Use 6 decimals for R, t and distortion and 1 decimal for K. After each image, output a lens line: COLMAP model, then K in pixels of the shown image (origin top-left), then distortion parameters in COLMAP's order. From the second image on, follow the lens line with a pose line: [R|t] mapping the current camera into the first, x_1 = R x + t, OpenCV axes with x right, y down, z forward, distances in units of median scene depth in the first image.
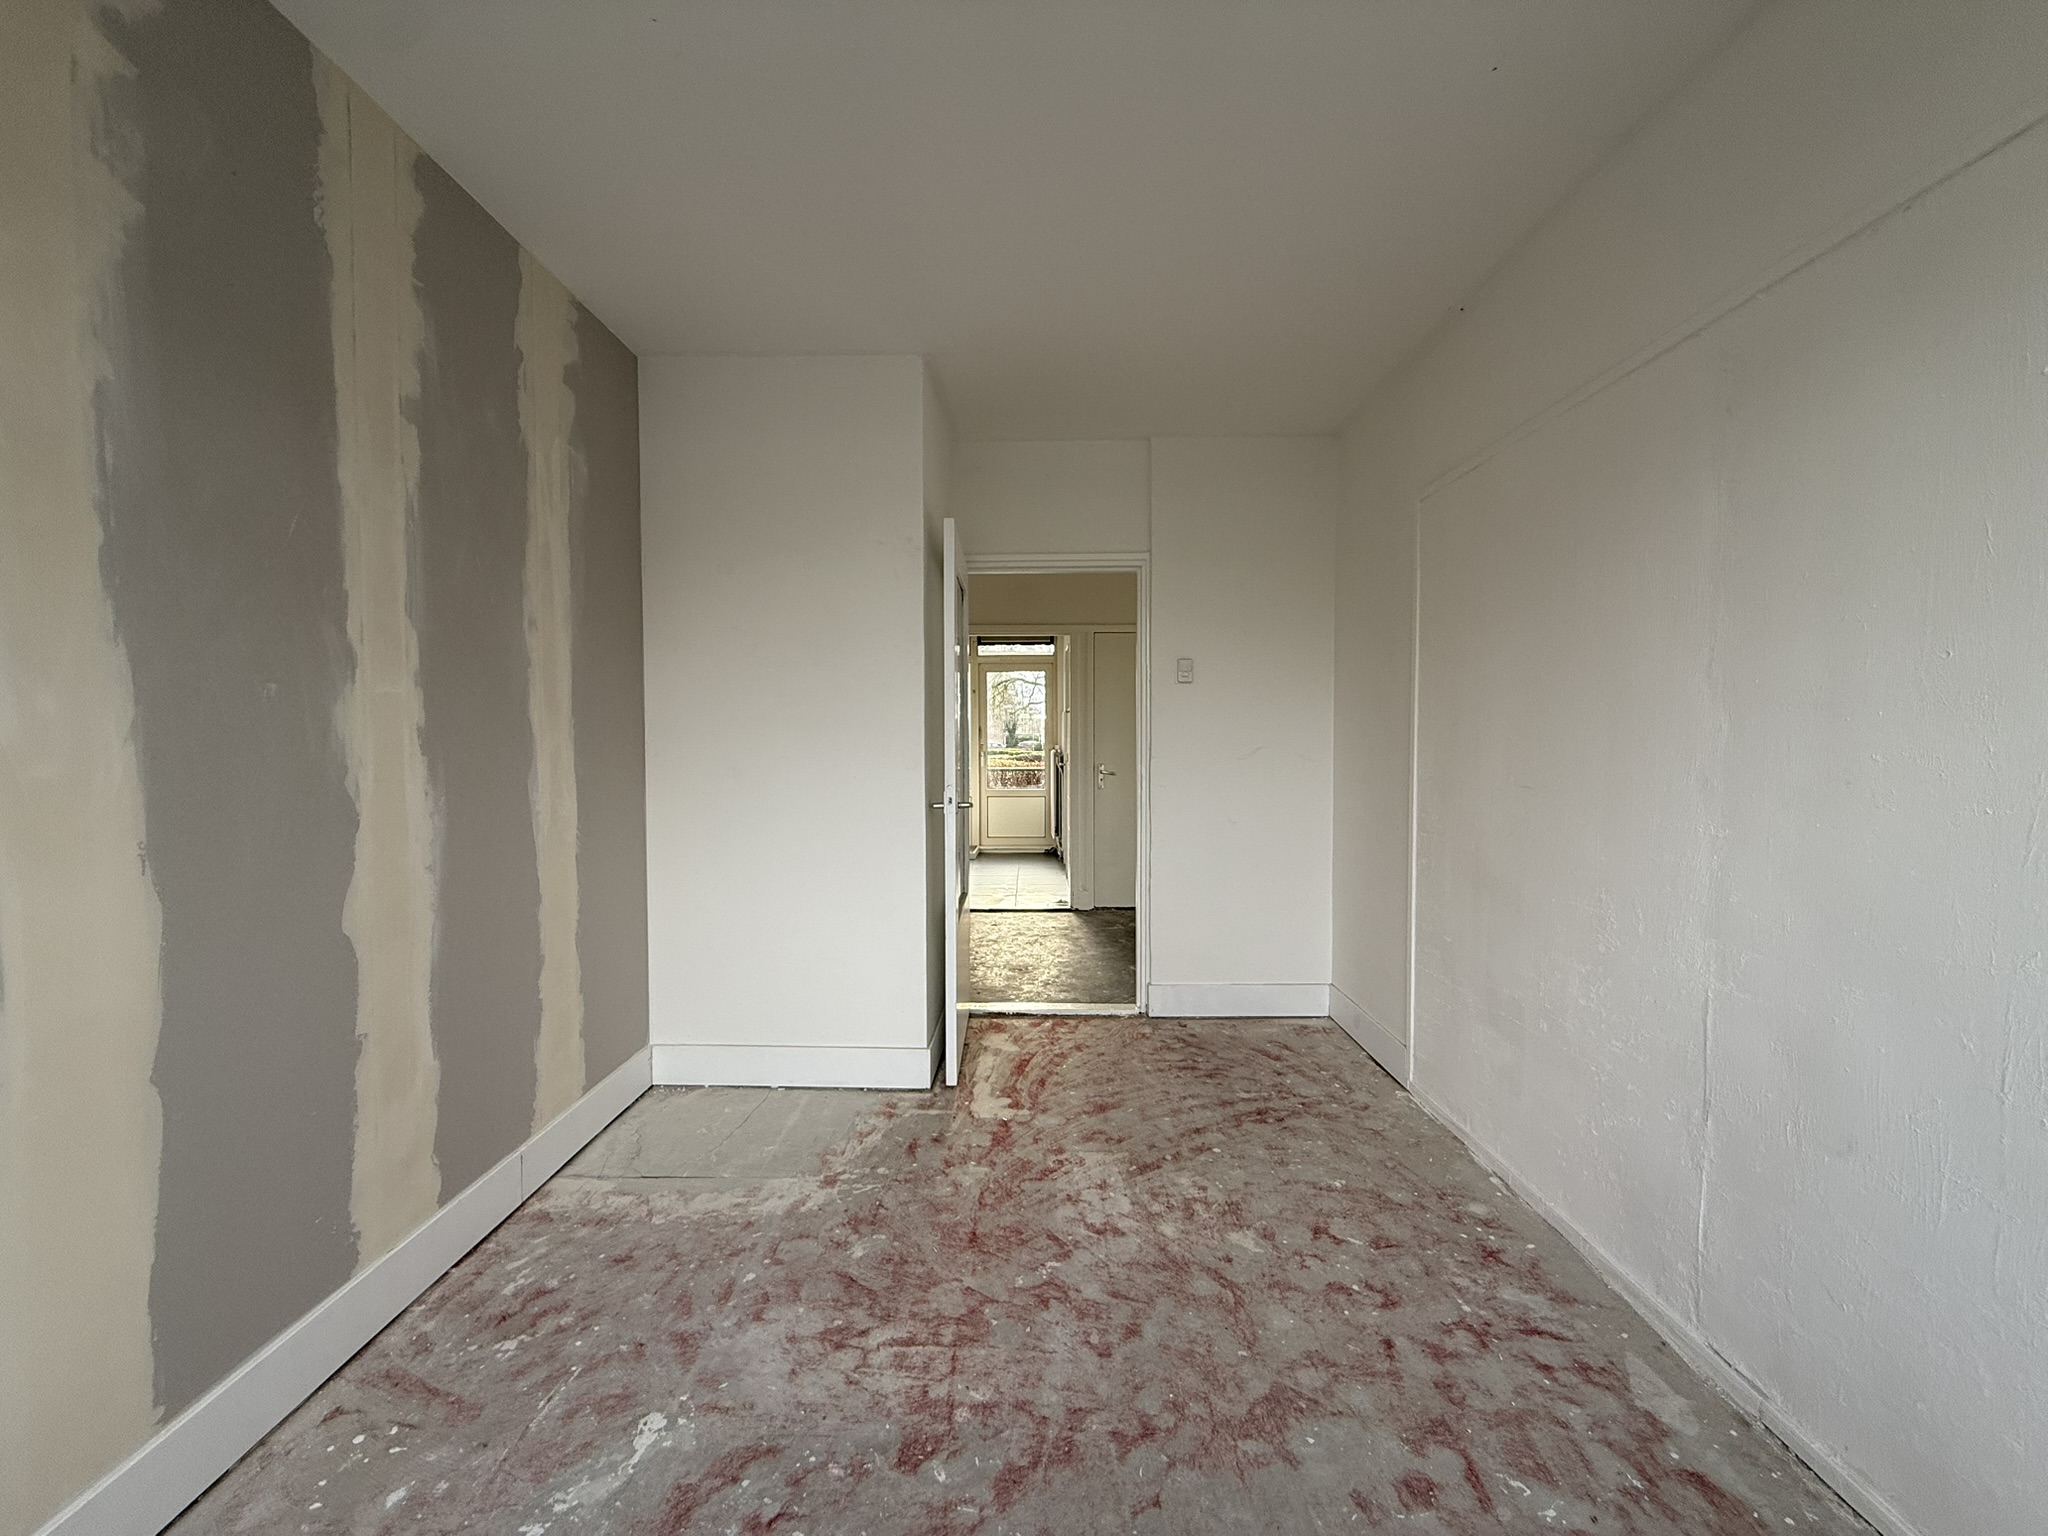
lens RADIAL K [[813.7, 0, 1025.0], [0, 813.7, 765.4], [0, 0, 1]] dist [-0.002069, 0.000037]
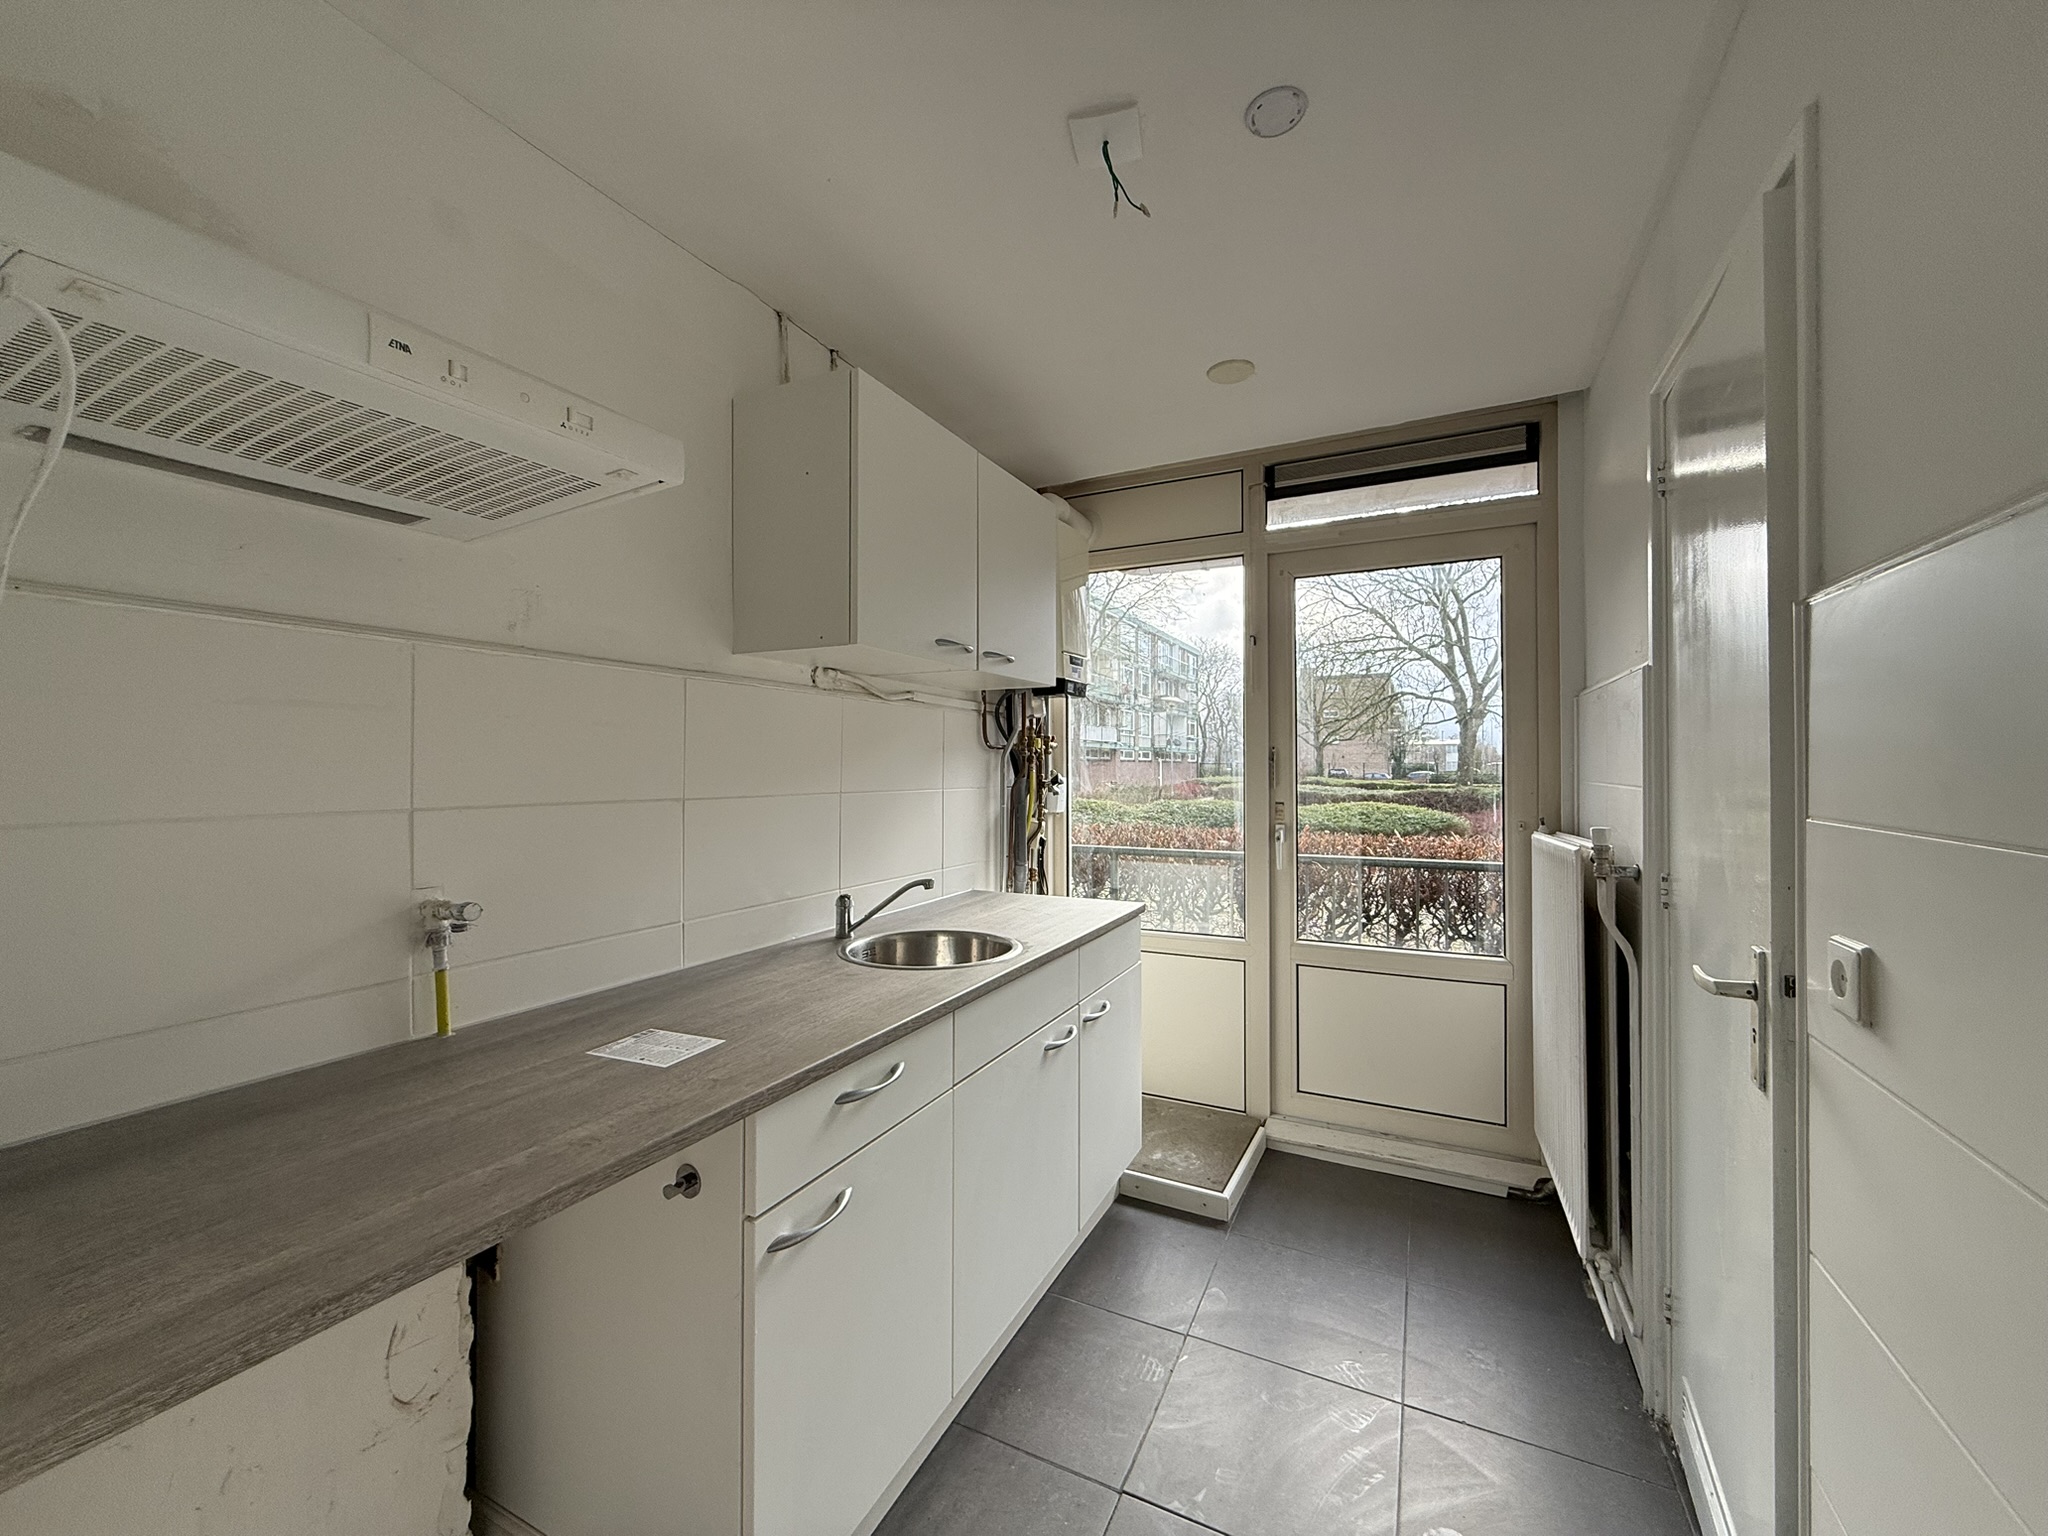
lens RADIAL K [[813.7, 0, 1022.8], [0, 813.7, 767.9], [0, 0, 1]] dist [-0.002069, 0.000037]
pose [[0.900184, 0.002660, -0.435502, -0.002920], [-0.016479, 0.999473, -0.027957, -0.028482], [0.435198, 0.032343, 0.899753, 0.679104]]
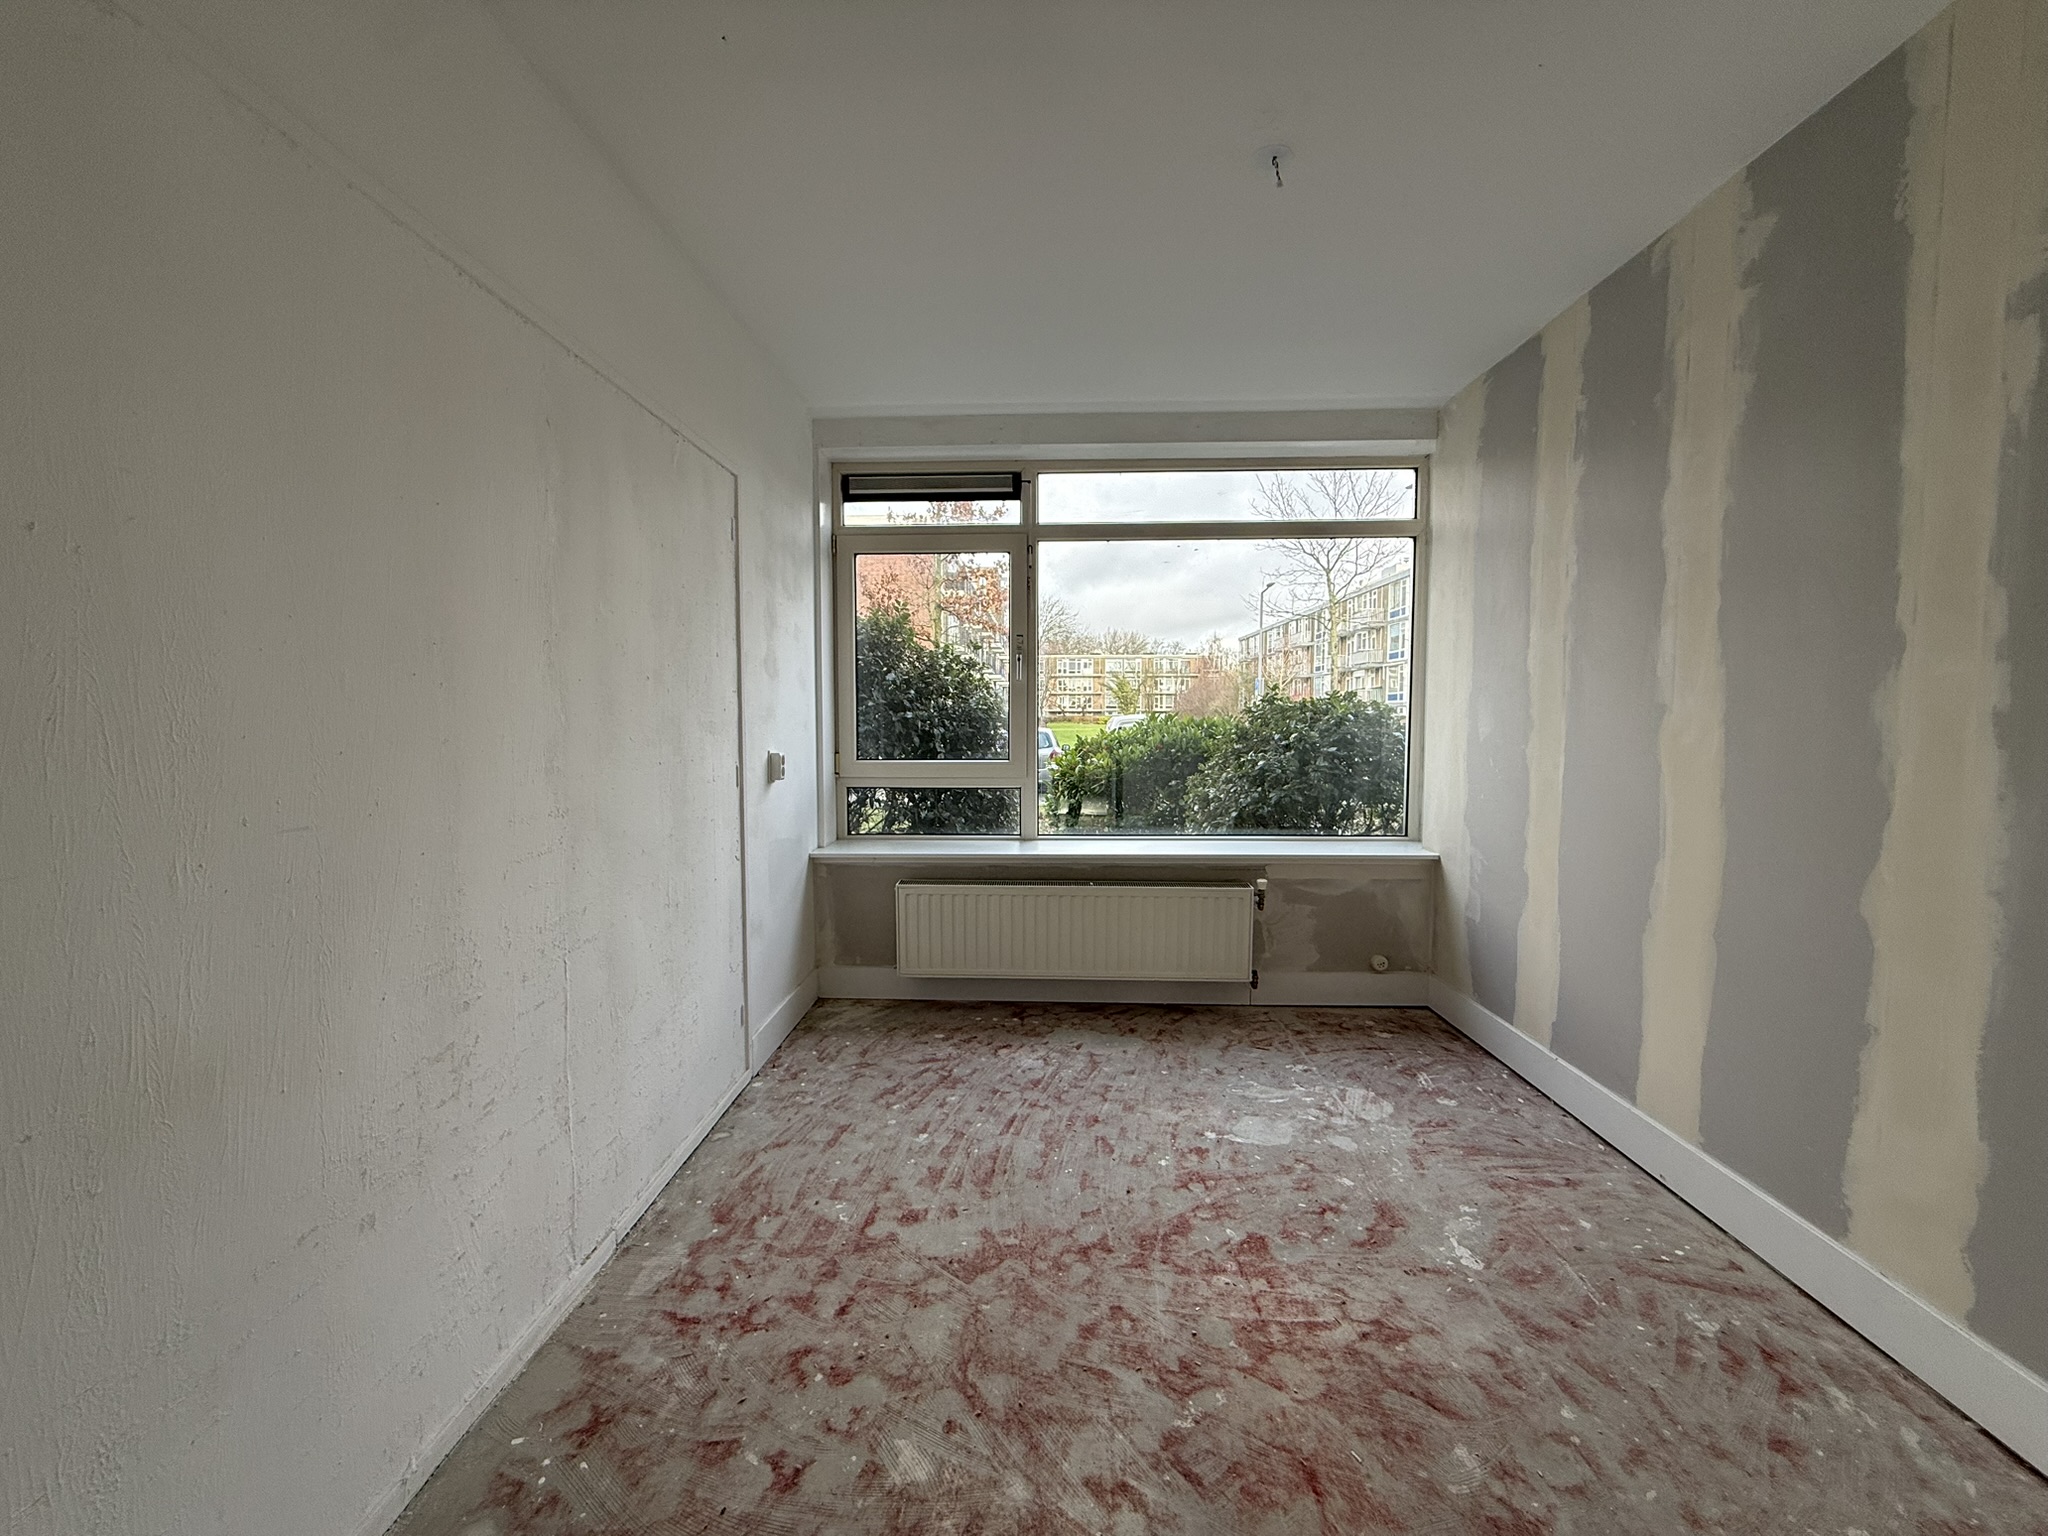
lens RADIAL K [[813.7, 0, 1022.9], [0, 813.7, 765.7], [0, 0, 1]] dist [-0.002069, 0.000037]
pose [[-0.999761, 0.001100, 0.021831, 0.192745], [0.003181, 0.995424, 0.095505, -0.079430], [-0.021626, 0.095552, -0.995190, 1.957665]]
